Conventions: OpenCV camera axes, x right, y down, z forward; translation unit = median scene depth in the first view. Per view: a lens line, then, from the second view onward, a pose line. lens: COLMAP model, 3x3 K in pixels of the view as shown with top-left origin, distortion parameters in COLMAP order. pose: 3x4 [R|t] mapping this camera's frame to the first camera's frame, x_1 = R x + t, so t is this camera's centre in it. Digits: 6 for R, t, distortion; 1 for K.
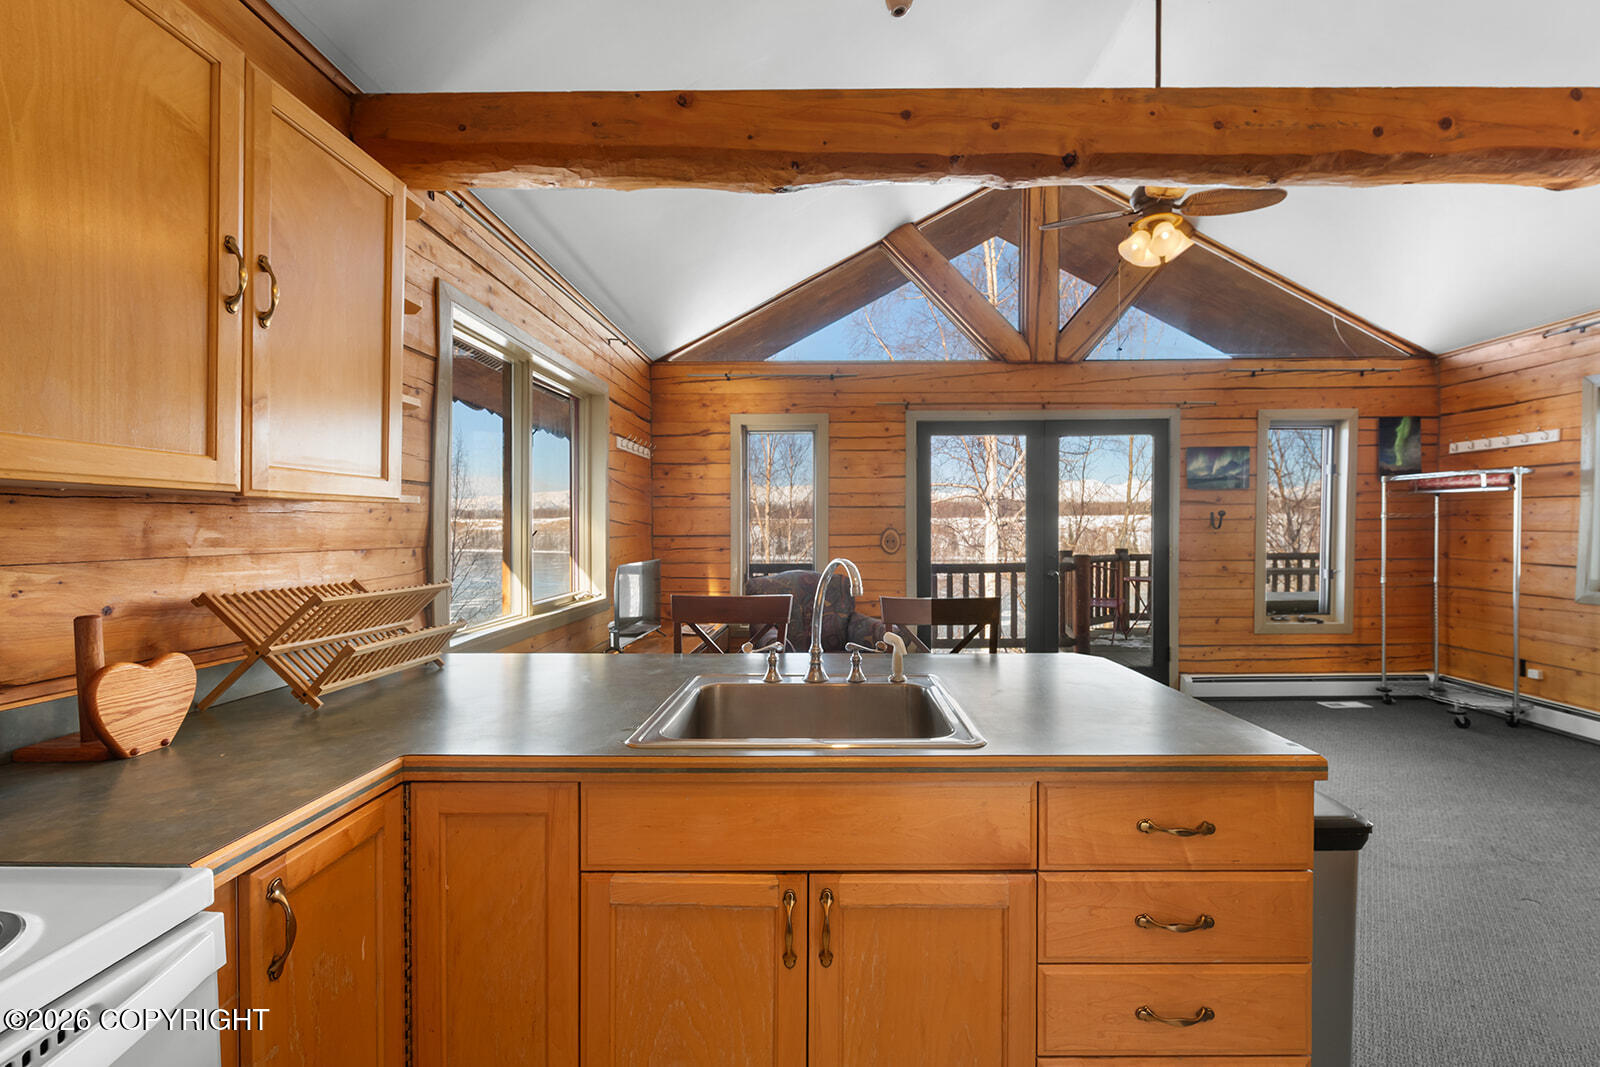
lens RADIAL K [[639.9, 0, 848.3], [0, 639.9, 541.6], [0, 0, 1]] dist [-0.002206, -0.000452]
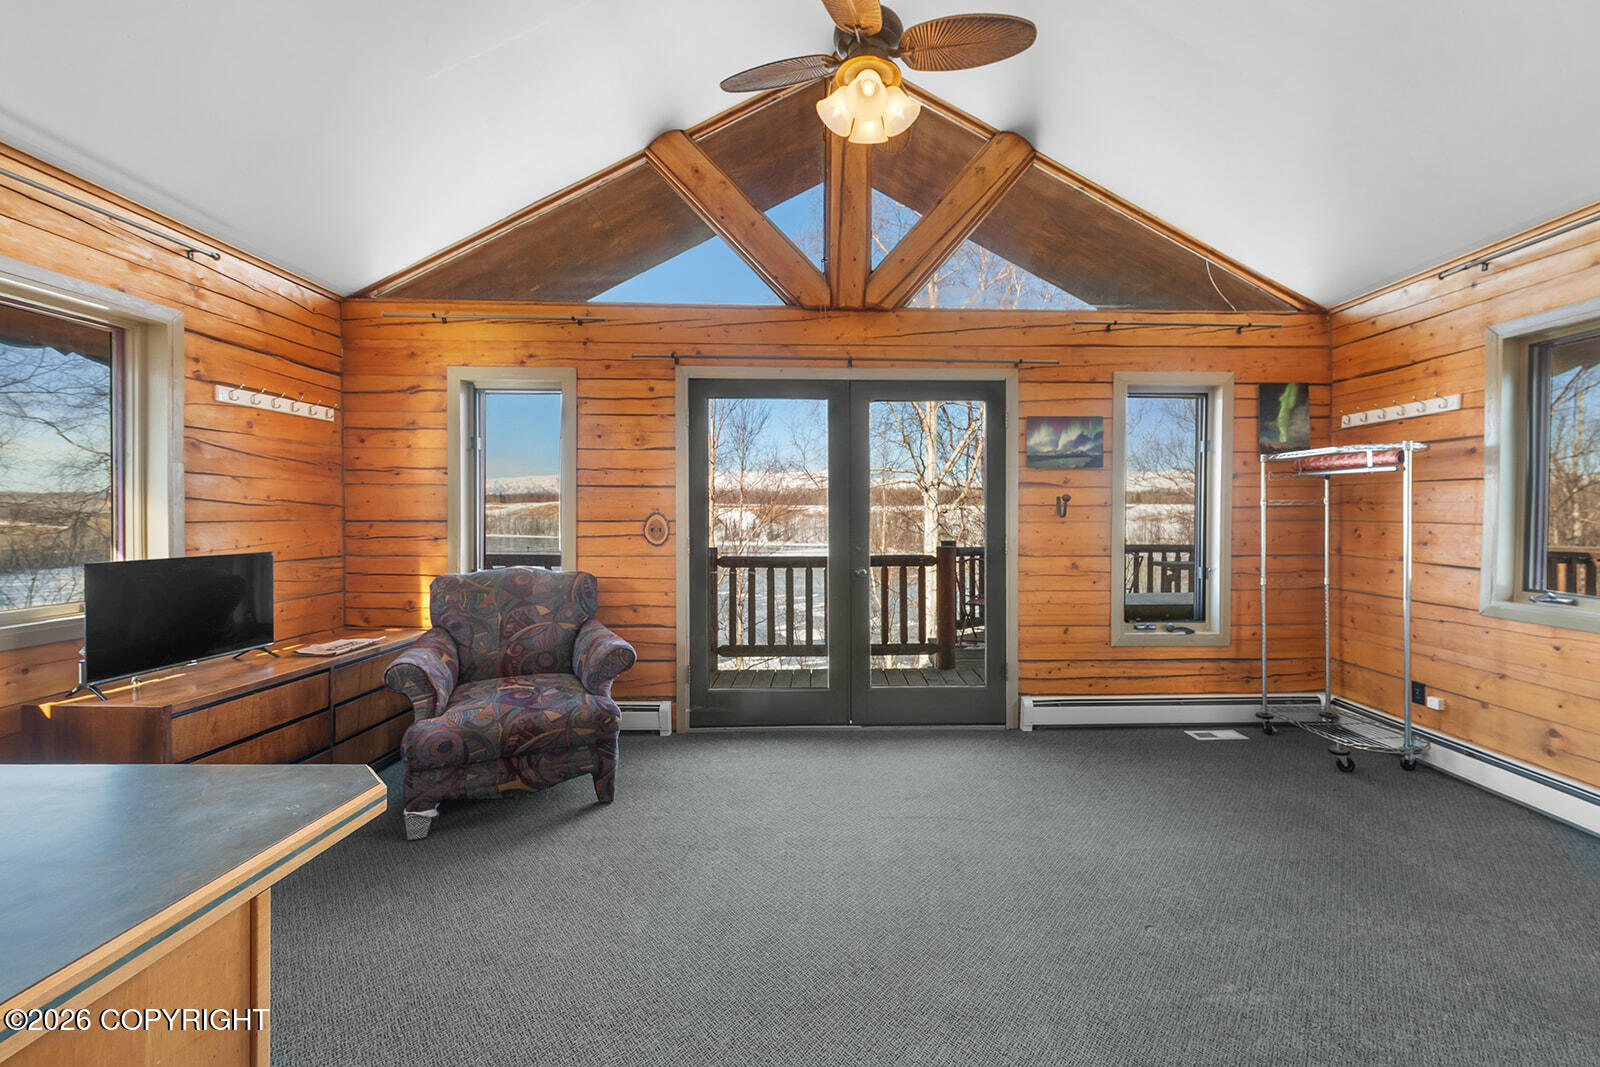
lens RADIAL K [[634.3, 0, 861.6], [0, 634.3, 518.4], [0, 0, 1]] dist [0.000657, -0.000074]
pose [[0.999413, 0.007640, 0.033392, 0.296796], [-0.007166, 0.999872, -0.014278, -0.005132], [-0.033497, 0.014031, 0.999340, 0.204809]]
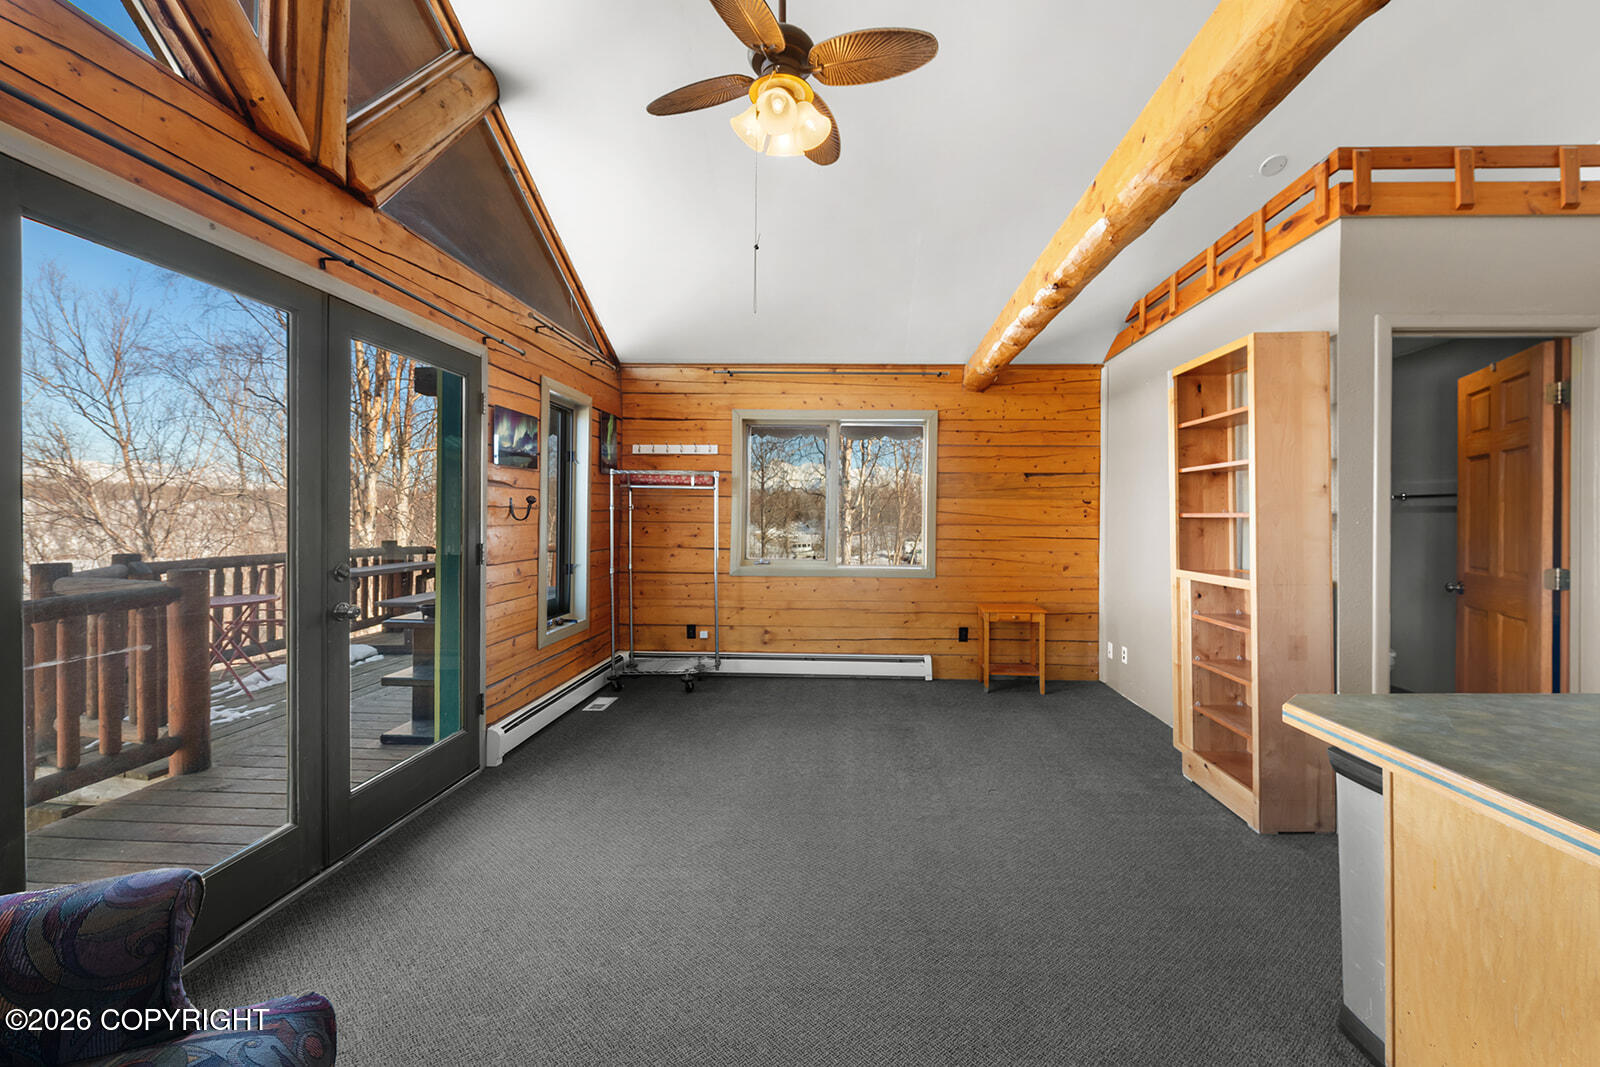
lens RADIAL K [[630.7, 0, 818.7], [0, 630.7, 520.3], [0, 0, 1]] dist [0.000368, -0.003646]
pose [[0.060076, 0.002828, 0.998190, -0.147269], [0.016747, 0.999852, -0.003841, -0.010620], [-0.998053, 0.016947, 0.060020, 0.609543]]
